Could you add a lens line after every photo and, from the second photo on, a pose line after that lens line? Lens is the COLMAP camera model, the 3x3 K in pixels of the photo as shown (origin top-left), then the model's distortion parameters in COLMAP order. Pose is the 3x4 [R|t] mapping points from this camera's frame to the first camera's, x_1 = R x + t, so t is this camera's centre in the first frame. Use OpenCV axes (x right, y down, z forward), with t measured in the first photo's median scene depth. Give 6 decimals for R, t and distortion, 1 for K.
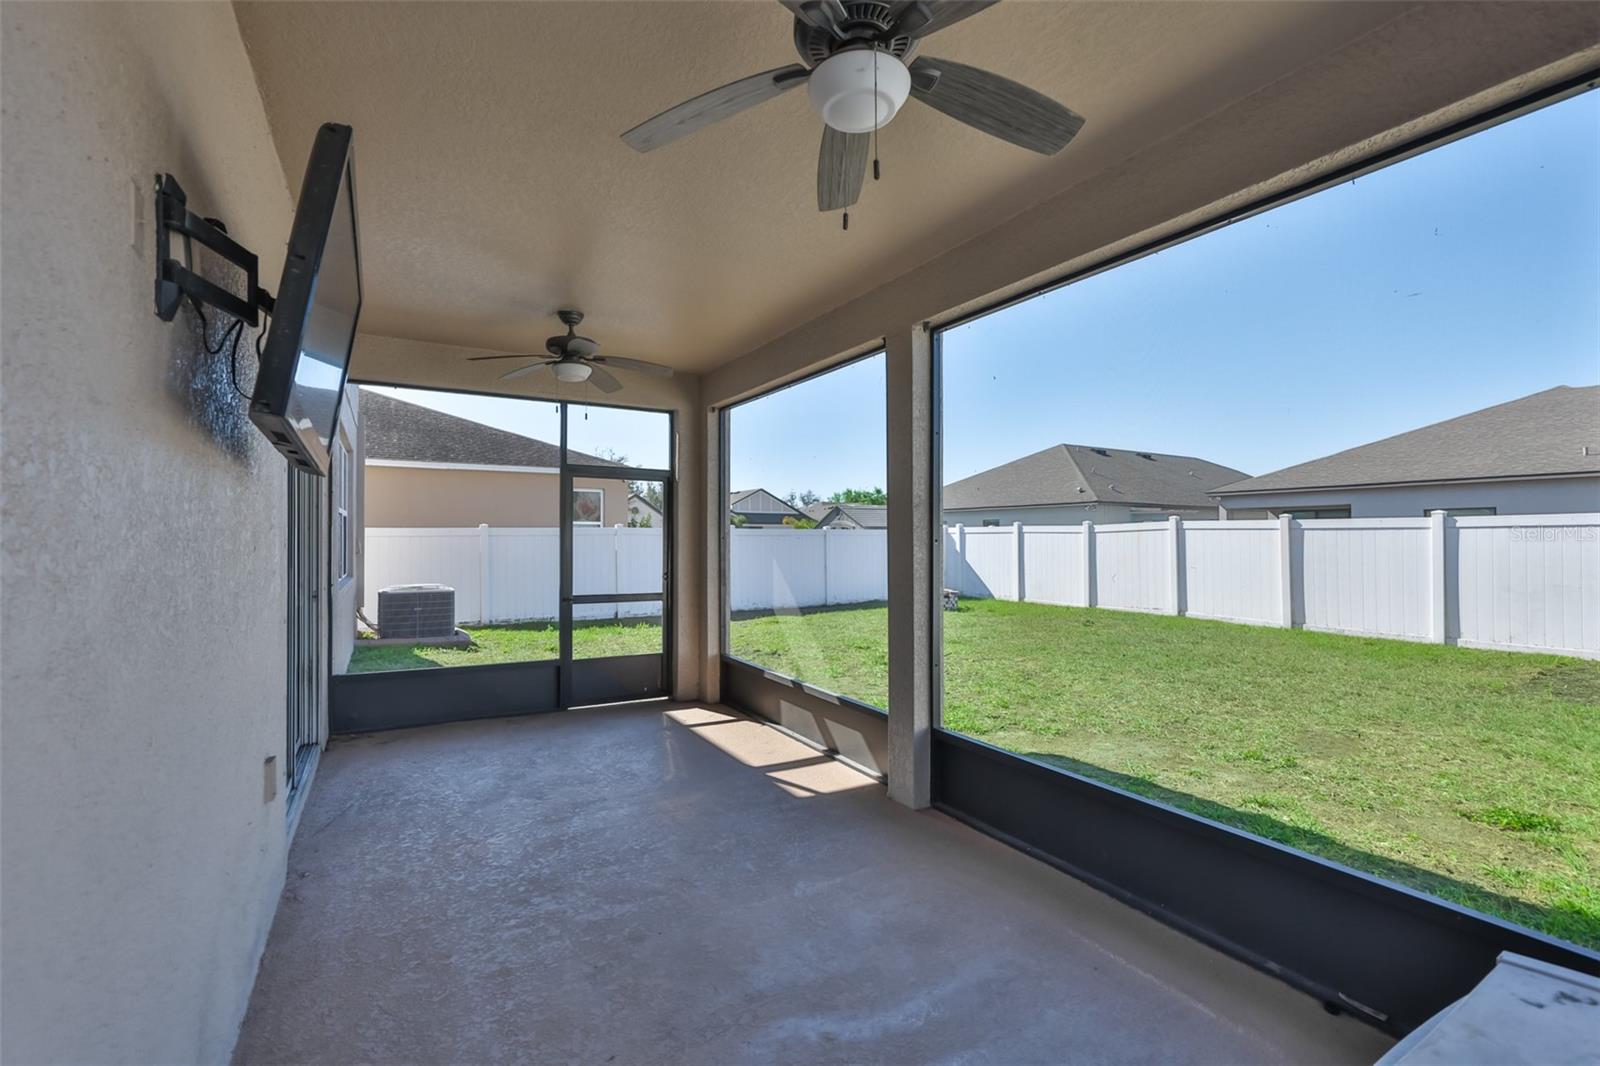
lens RADIAL K [[688.3, 0, 800.0], [0, 688.3, 528.3], [0, 0, 1]] dist [-0.003420, -0.000415]
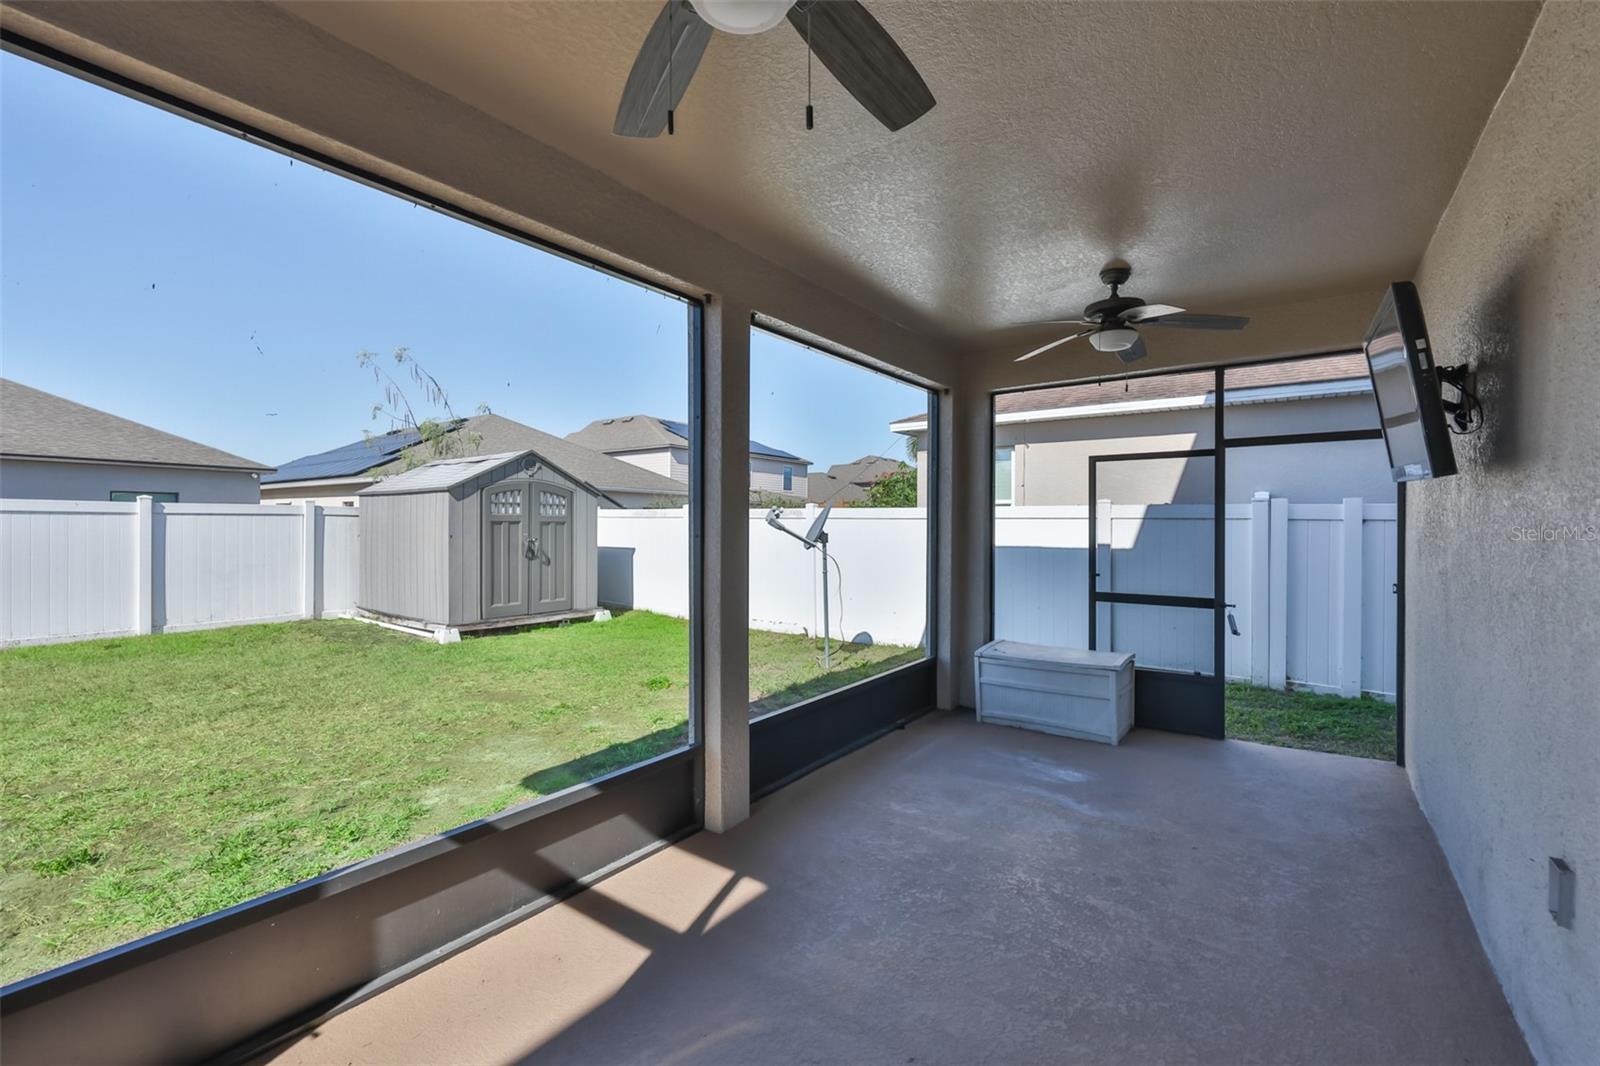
lens RADIAL K [[688.3, 0, 800.0], [0, 688.3, 528.3], [0, 0, 1]] dist [-0.003420, -0.000415]
pose [[-0.397113, -0.007977, 0.917735, -0.664238], [-0.016632, 0.999861, 0.001494, 0.007208], [-0.917619, -0.014670, -0.397190, 1.198698]]
